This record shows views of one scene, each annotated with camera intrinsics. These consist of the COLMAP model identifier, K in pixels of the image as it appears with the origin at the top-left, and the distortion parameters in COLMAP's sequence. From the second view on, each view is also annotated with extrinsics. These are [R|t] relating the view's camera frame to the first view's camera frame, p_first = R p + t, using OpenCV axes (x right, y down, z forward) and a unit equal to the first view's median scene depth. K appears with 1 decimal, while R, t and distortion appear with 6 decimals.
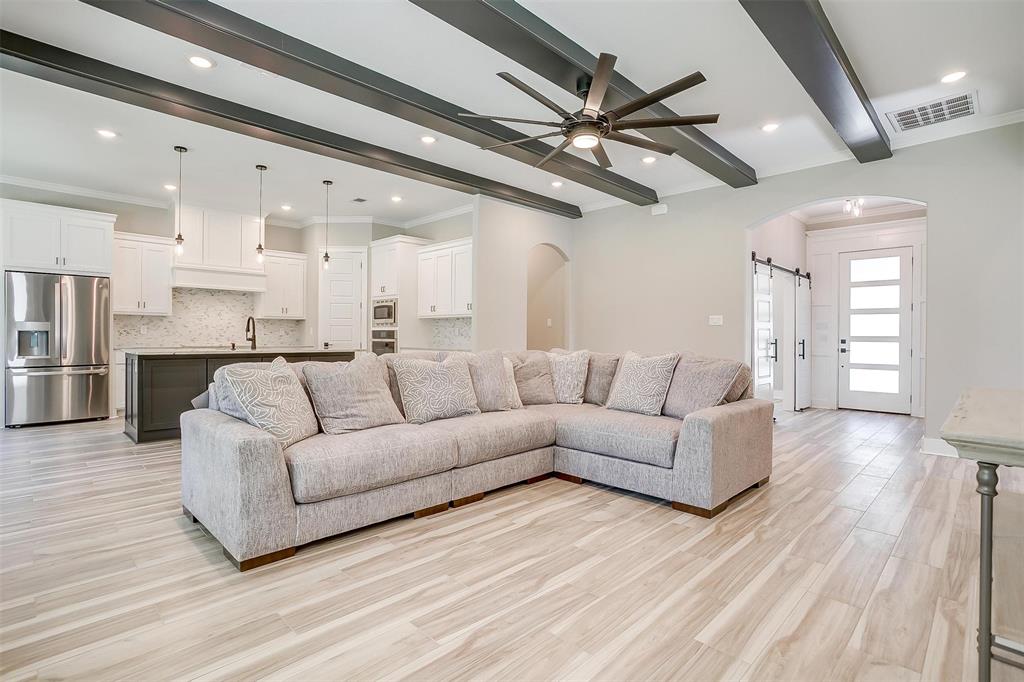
lens RADIAL K [[499.5, 0, 506.5], [0, 499.5, 339.5], [0, 0, 1]] dist [-0.050047, 0.018566]
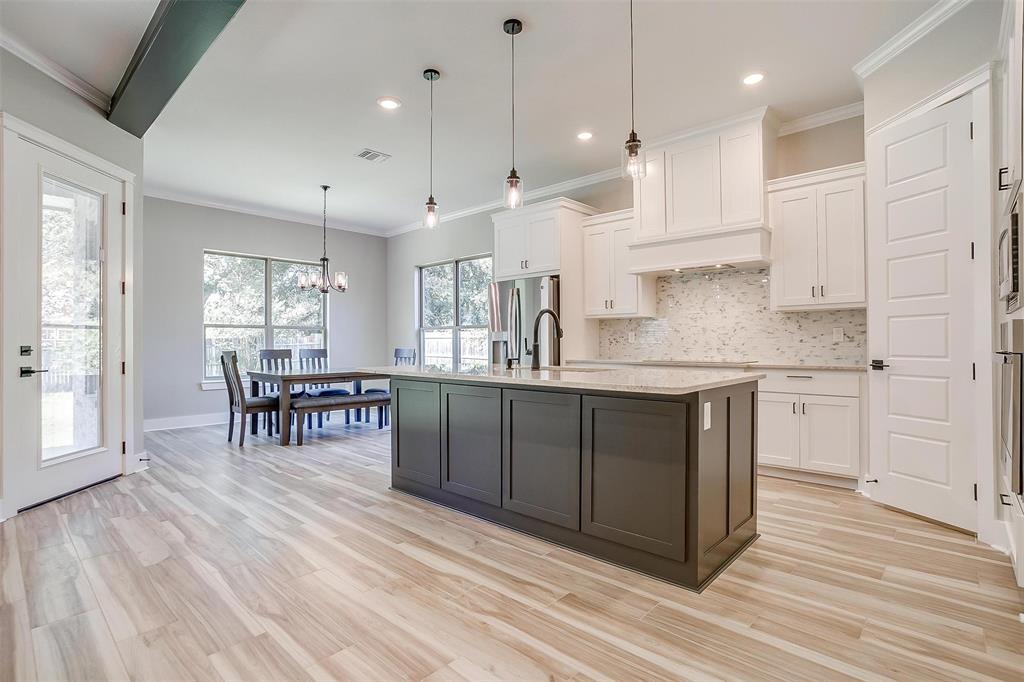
lens RADIAL K [[499.5, 0, 511.7], [0, 499.5, 336.6], [0, 0, 1]] dist [-0.050047, 0.018566]
pose [[0.054660, -0.018274, -0.998338, 0.016150], [0.000691, 0.999833, -0.018264, -0.006409], [0.998505, 0.000308, 0.054663, 0.724969]]
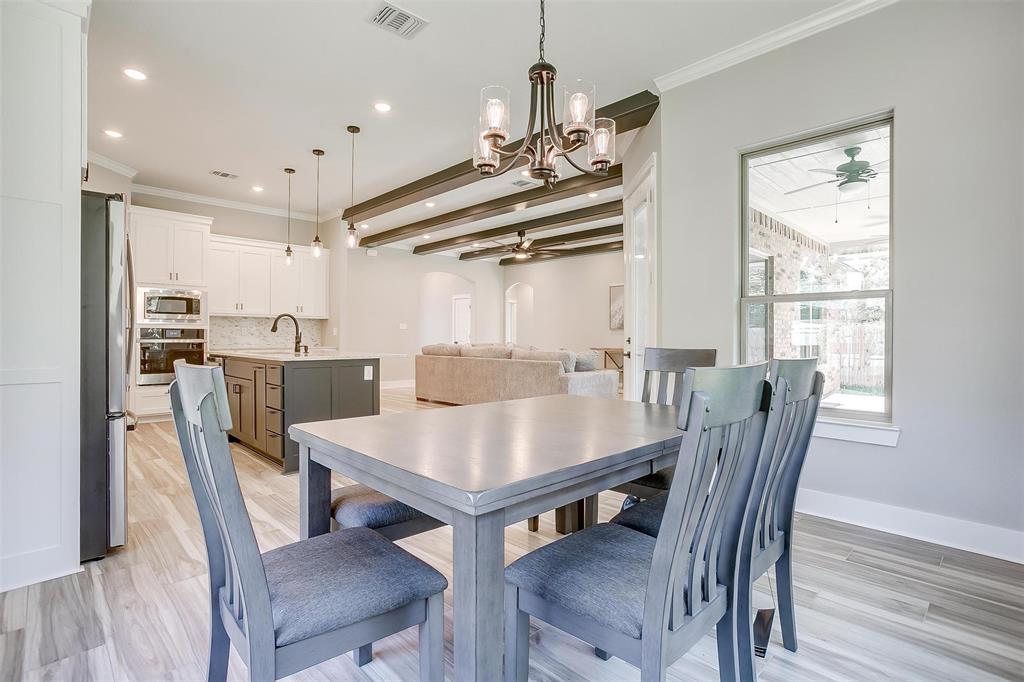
lens RADIAL K [[499.5, 0, 515.3], [0, 499.5, 347.6], [0, 0, 1]] dist [-0.050047, 0.018566]
pose [[-0.007597, -0.026001, 0.999633, -1.070443], [-0.001336, 0.999661, 0.025992, -0.008973], [-0.999970, -0.001138, -0.007629, 0.479406]]
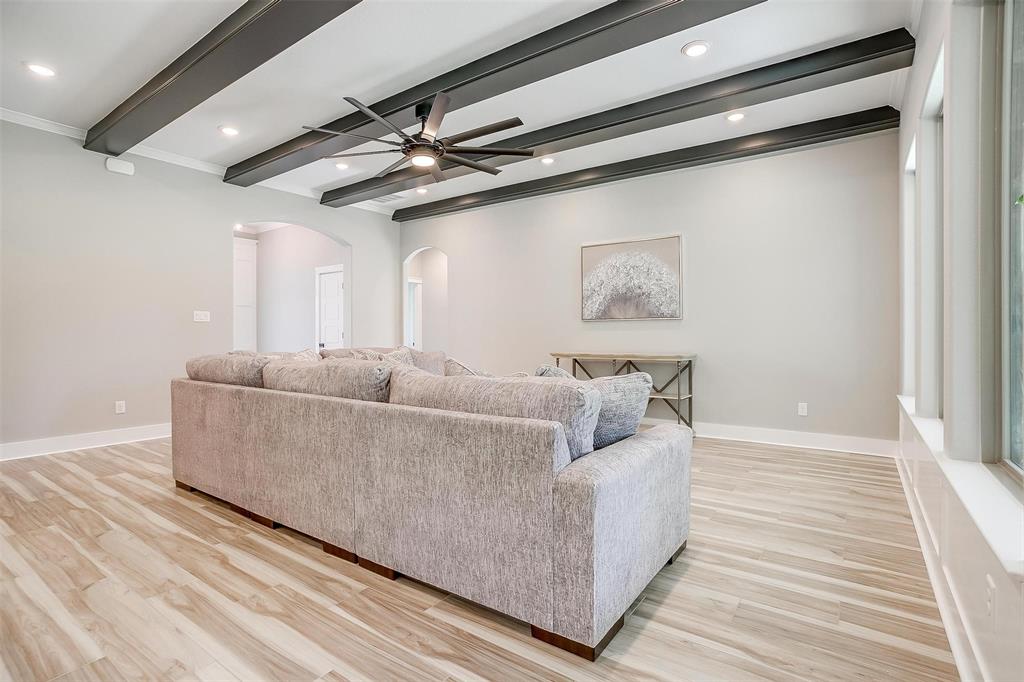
lens RADIAL K [[499.5, 0, 516.1], [0, 499.5, 343.5], [0, 0, 1]] dist [-0.050047, 0.018566]
pose [[-0.182830, -0.021055, 0.982919, -0.455531], [0.003887, 0.999747, 0.022139, -0.006029], [-0.983137, 0.007869, -0.182702, 0.457861]]
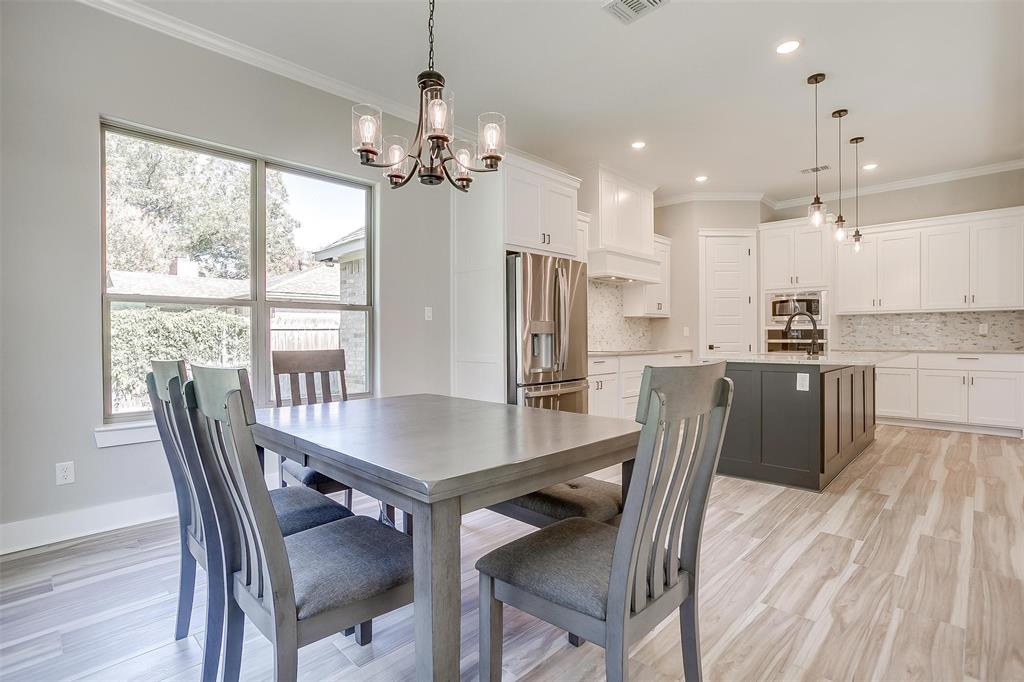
lens RADIAL K [[499.5, 0, 498.6], [0, 499.5, 341.0], [0, 0, 1]] dist [-0.050047, 0.018566]
pose [[0.999792, -0.013119, 0.015645, -0.783764], [0.013117, 0.999914, 0.000205, -0.005797], [-0.015647, 0.000000, 0.999878, 0.193216]]
